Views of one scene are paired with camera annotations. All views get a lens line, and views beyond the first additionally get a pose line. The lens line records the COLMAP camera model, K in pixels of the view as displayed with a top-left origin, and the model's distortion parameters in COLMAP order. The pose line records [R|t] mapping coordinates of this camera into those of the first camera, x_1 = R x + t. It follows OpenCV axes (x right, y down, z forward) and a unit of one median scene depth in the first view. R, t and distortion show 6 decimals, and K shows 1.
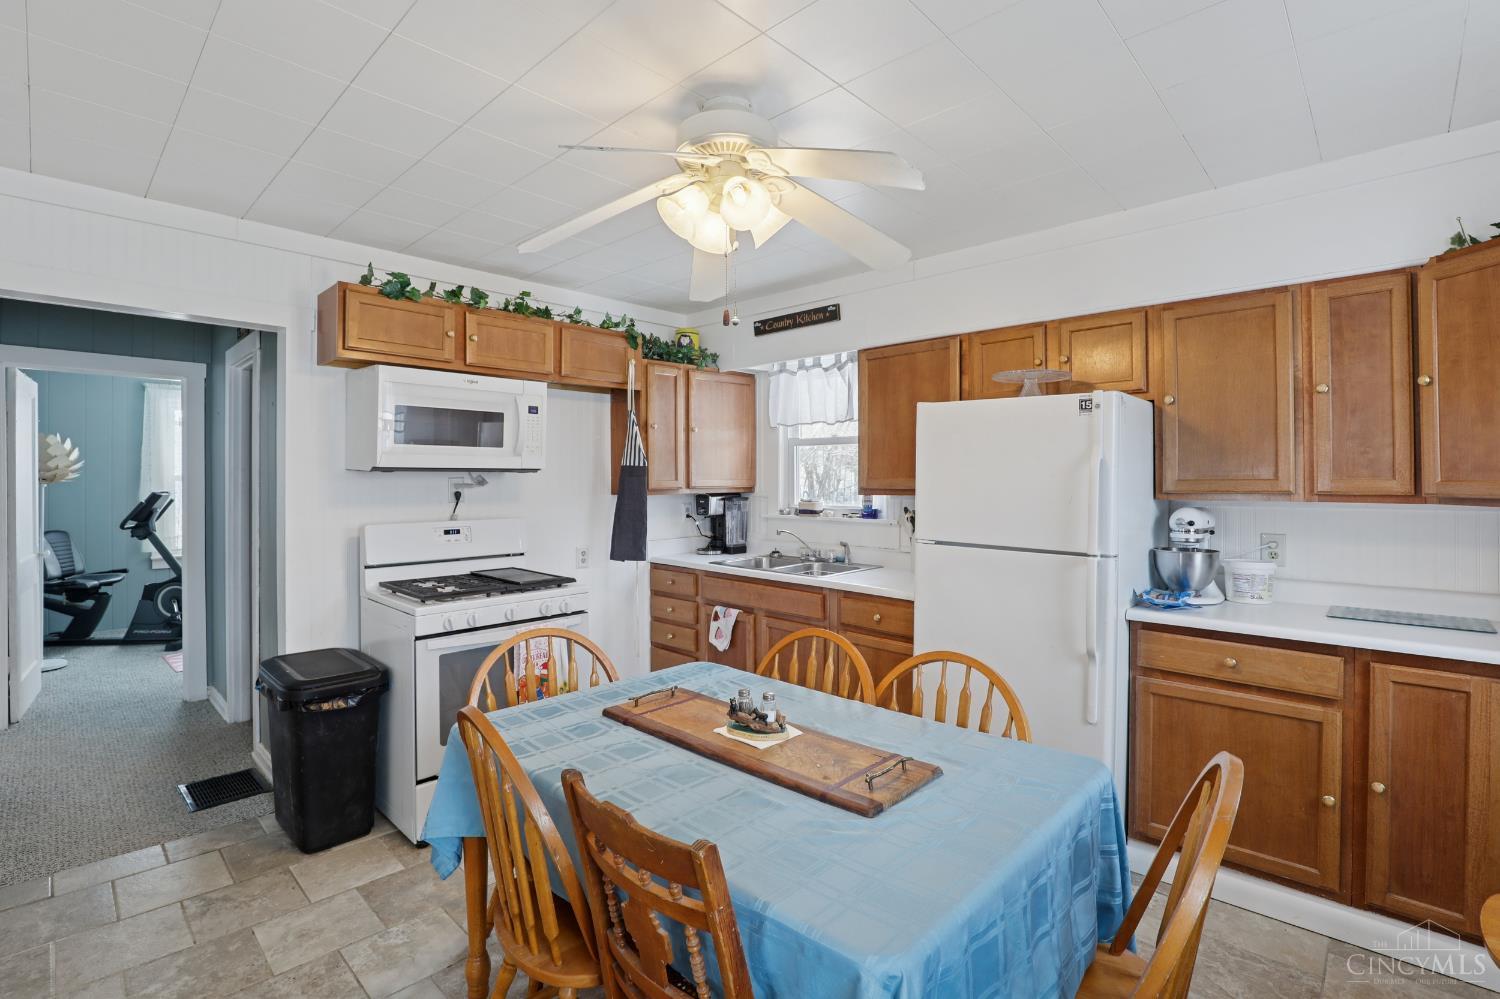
lens RADIAL K [[690.5, 0, 747.1], [0, 690.5, 481.2], [0, 0, 1]] dist [-0.029670, 0.001888]
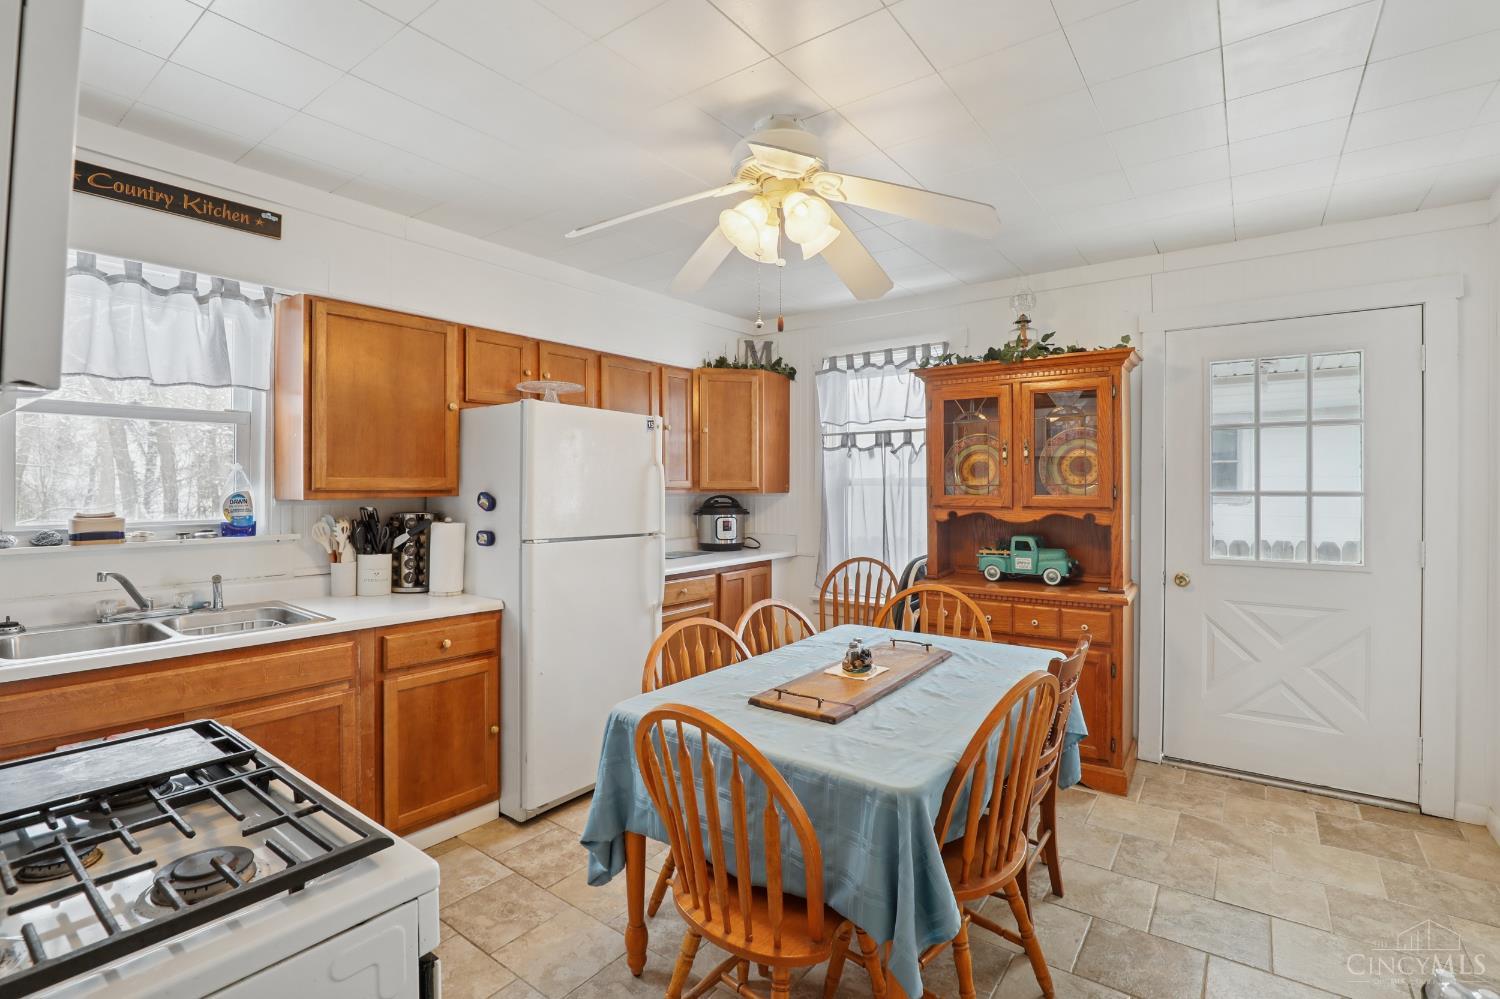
lens RADIAL K [[690.5, 0, 747.1], [0, 690.5, 481.2], [0, 0, 1]] dist [-0.029670, 0.001888]
pose [[-0.121355, 0.003376, 0.992603, -0.568200], [0.002590, 0.999992, -0.003084, 0.004128], [-0.992606, 0.002196, -0.121363, 0.621976]]
